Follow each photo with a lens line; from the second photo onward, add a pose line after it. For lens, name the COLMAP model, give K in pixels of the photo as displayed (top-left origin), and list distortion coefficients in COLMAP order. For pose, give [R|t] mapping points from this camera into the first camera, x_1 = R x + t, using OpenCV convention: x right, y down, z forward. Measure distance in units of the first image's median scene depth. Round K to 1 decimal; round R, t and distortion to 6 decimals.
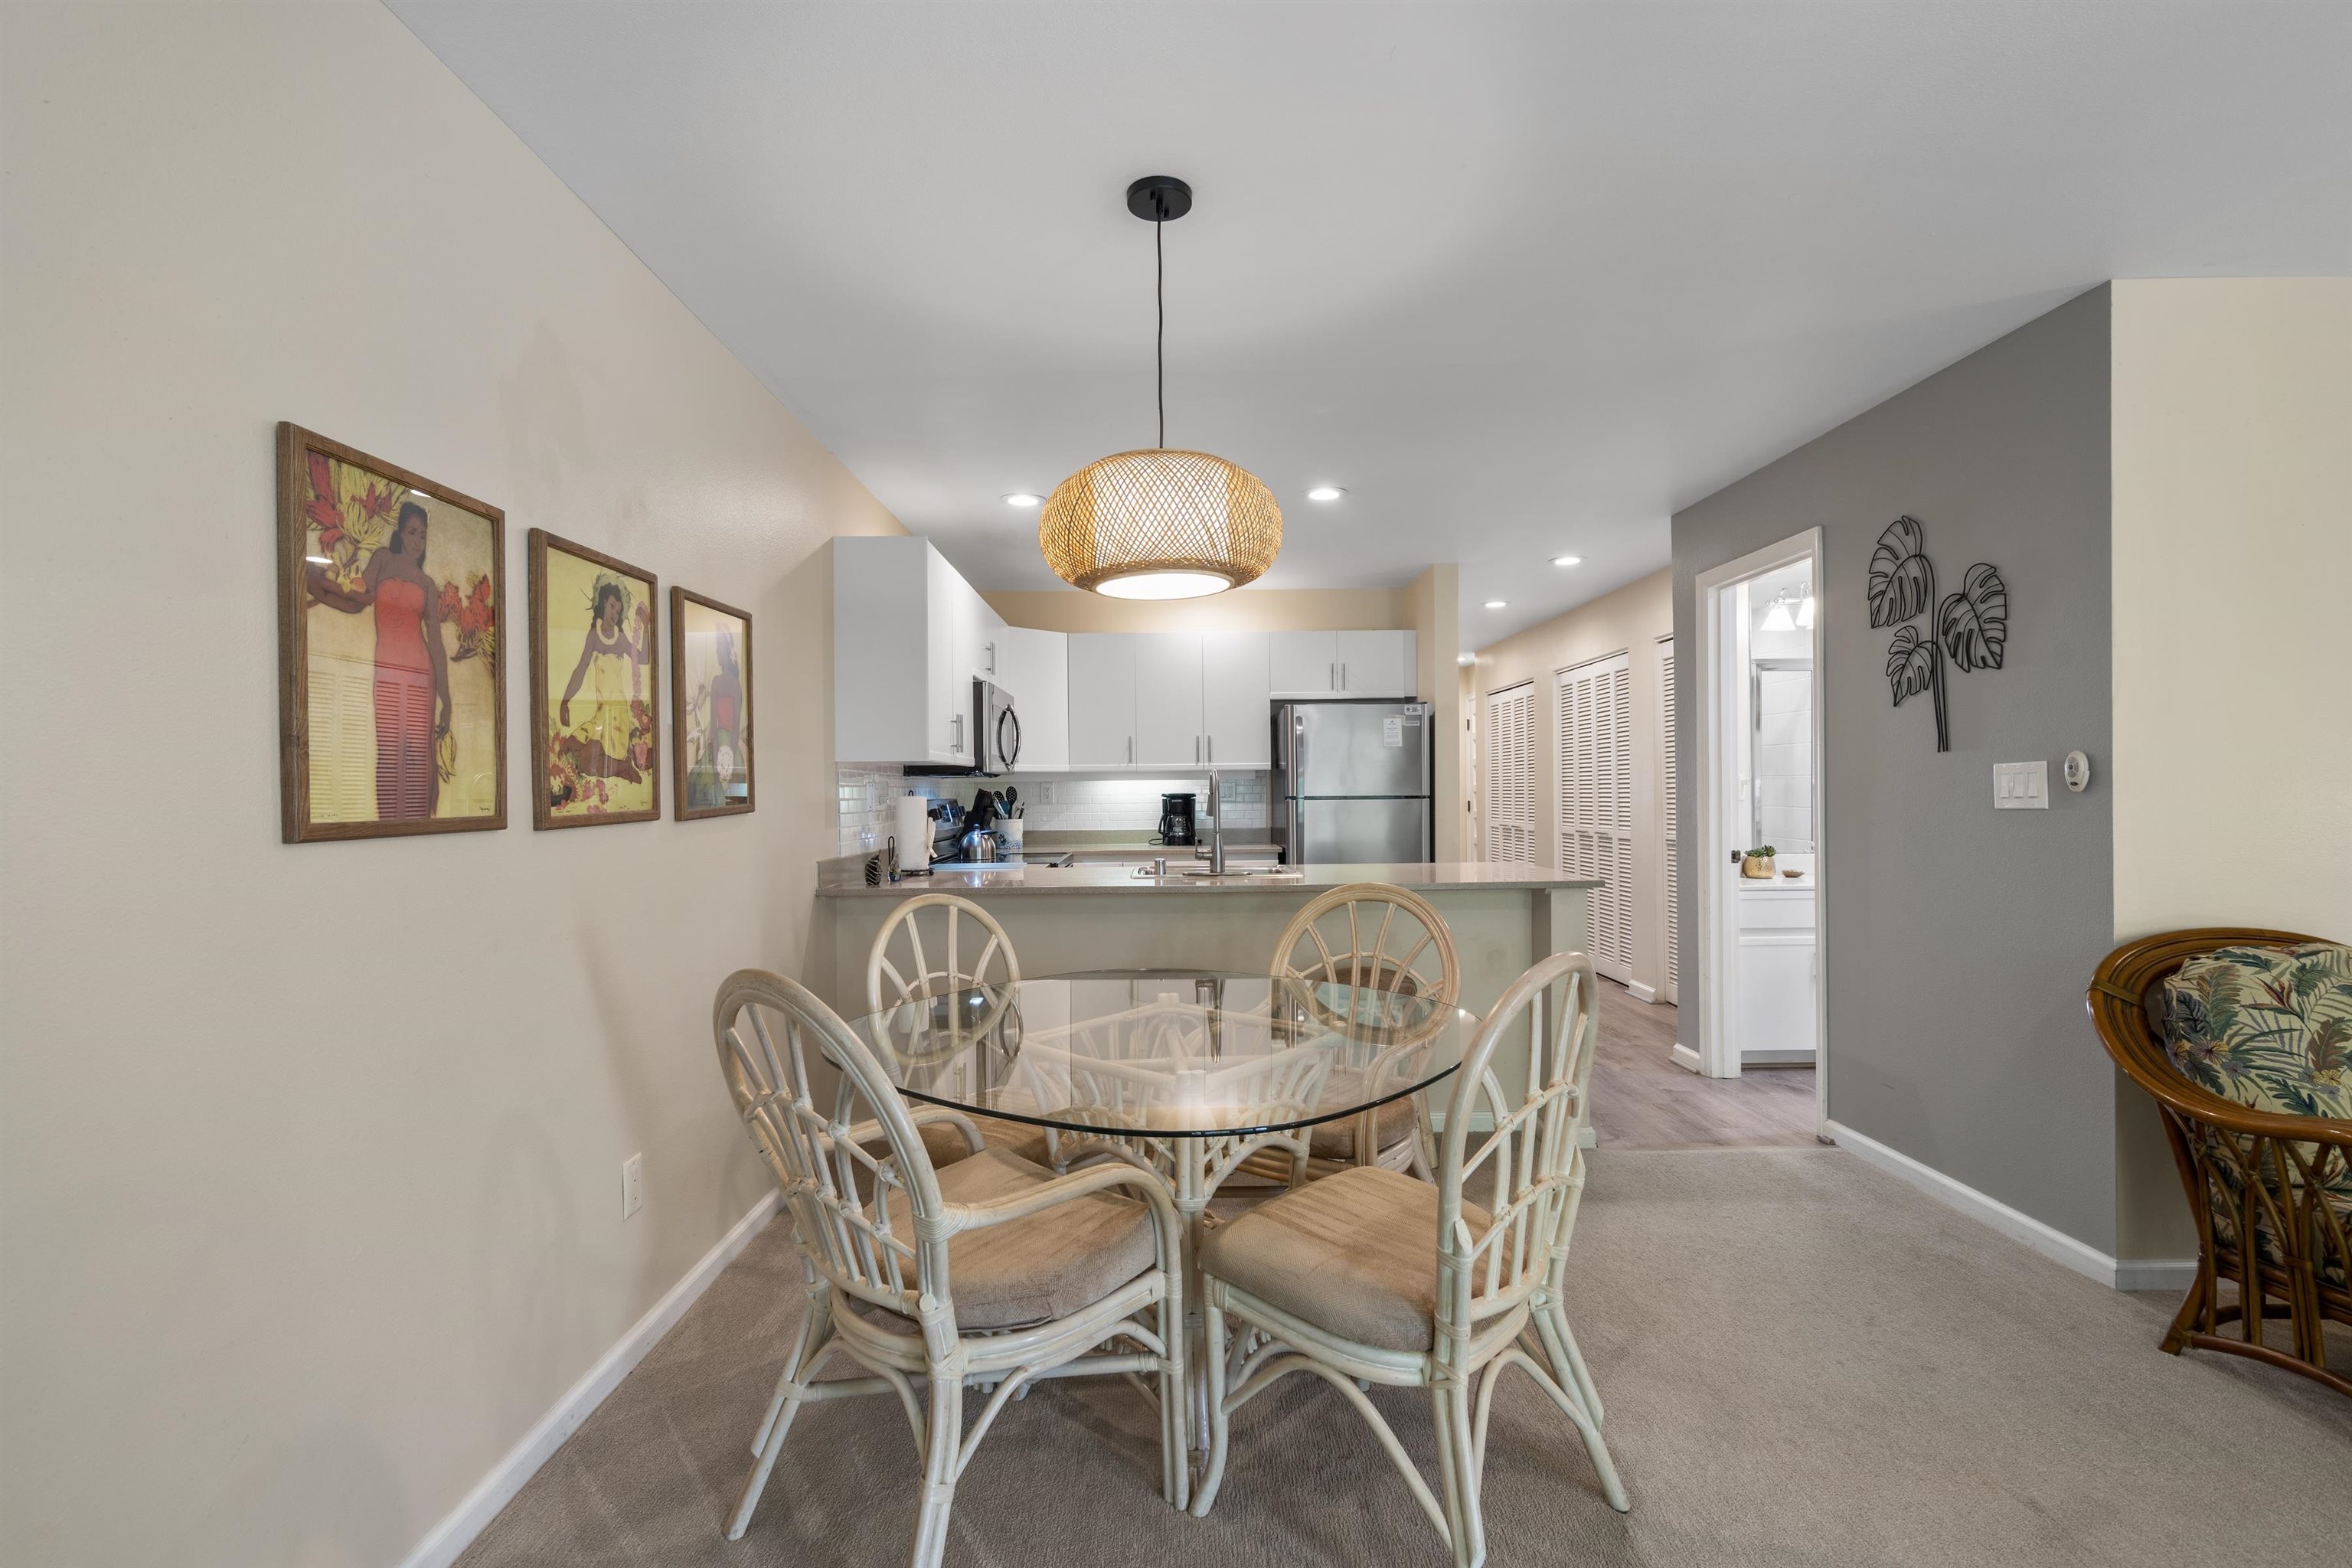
lens RADIAL K [[1061.2, 0, 1165.2], [0, 1061.2, 791.5], [0, 0, 1]] dist [-0.005568, 0.001164]
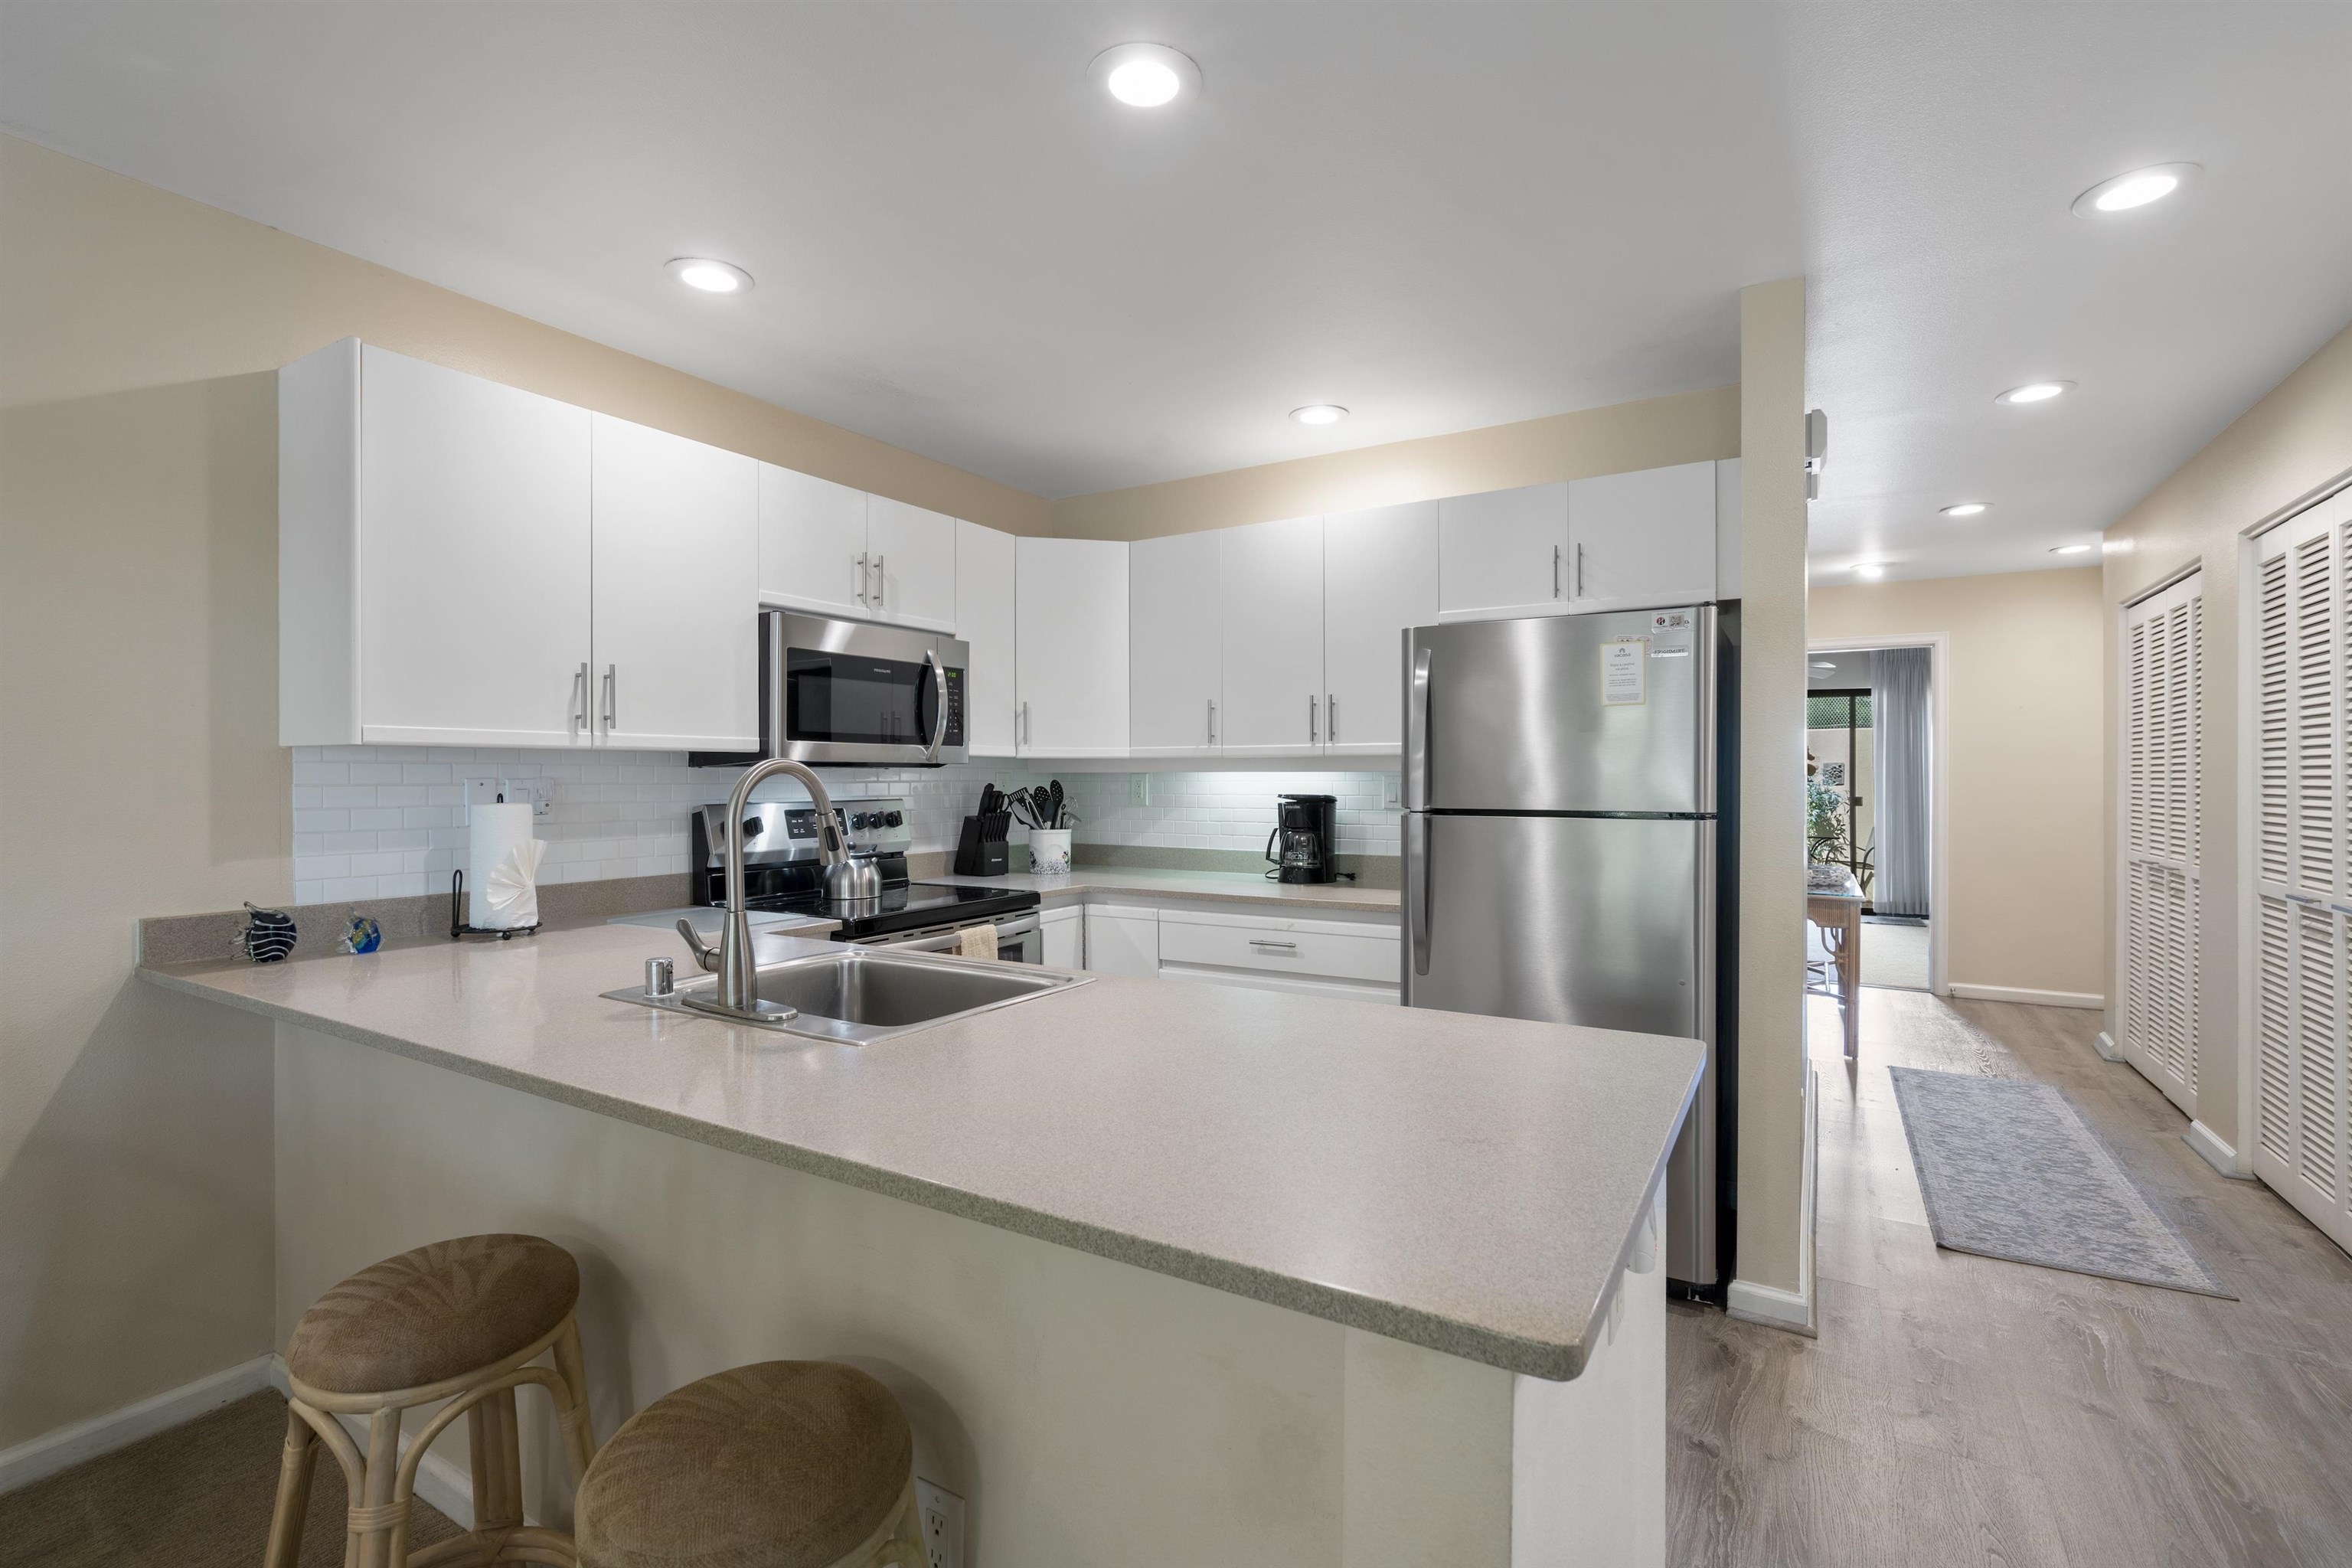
lens RADIAL K [[1061.2, 0, 1169.1], [0, 1061.2, 774.7], [0, 0, 1]] dist [-0.005568, 0.001164]
pose [[0.852401, 0.009145, -0.522809, 0.684130], [-0.007839, 0.999958, 0.004710, -0.030551], [0.522831, 0.000084, 0.852437, 1.215556]]
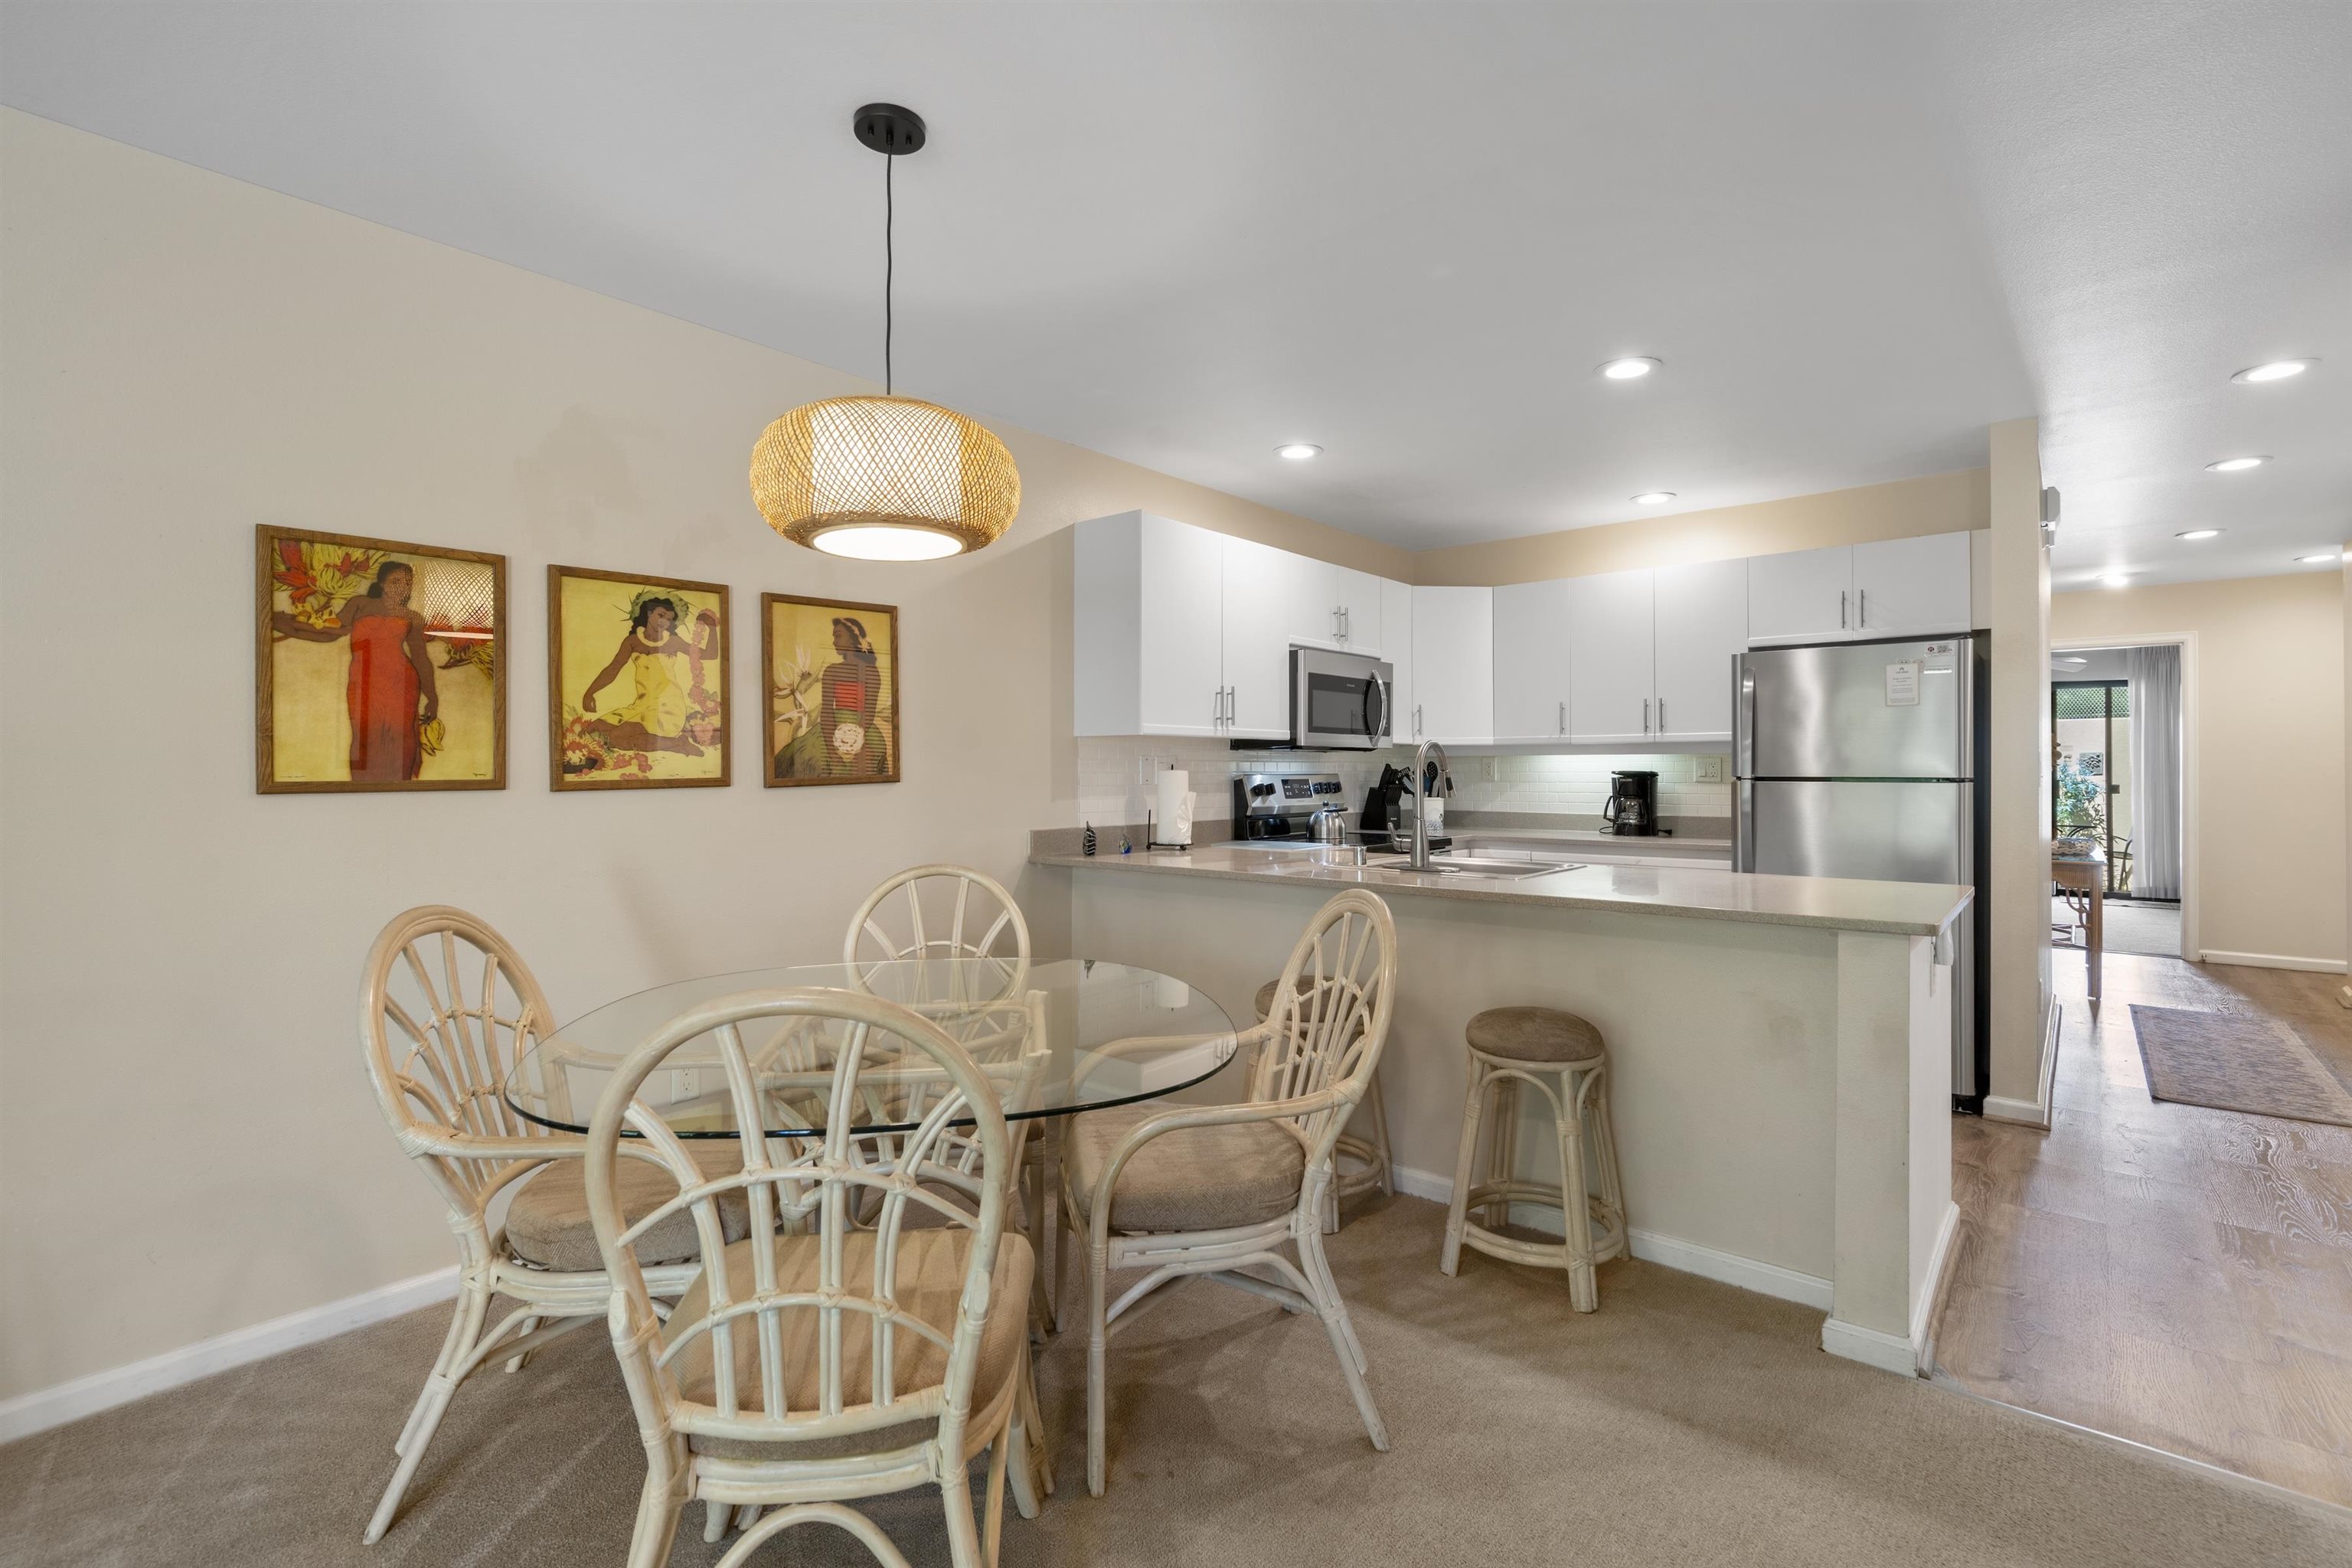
lens RADIAL K [[1061.2, 0, 1161.3], [0, 1061.2, 762.0], [0, 0, 1]] dist [-0.005568, 0.001164]
pose [[0.753840, 0.005404, -0.657035, 0.720839], [-0.007908, 0.999968, -0.000849, -0.004296], [0.657010, 0.005836, 0.753859, 0.421601]]
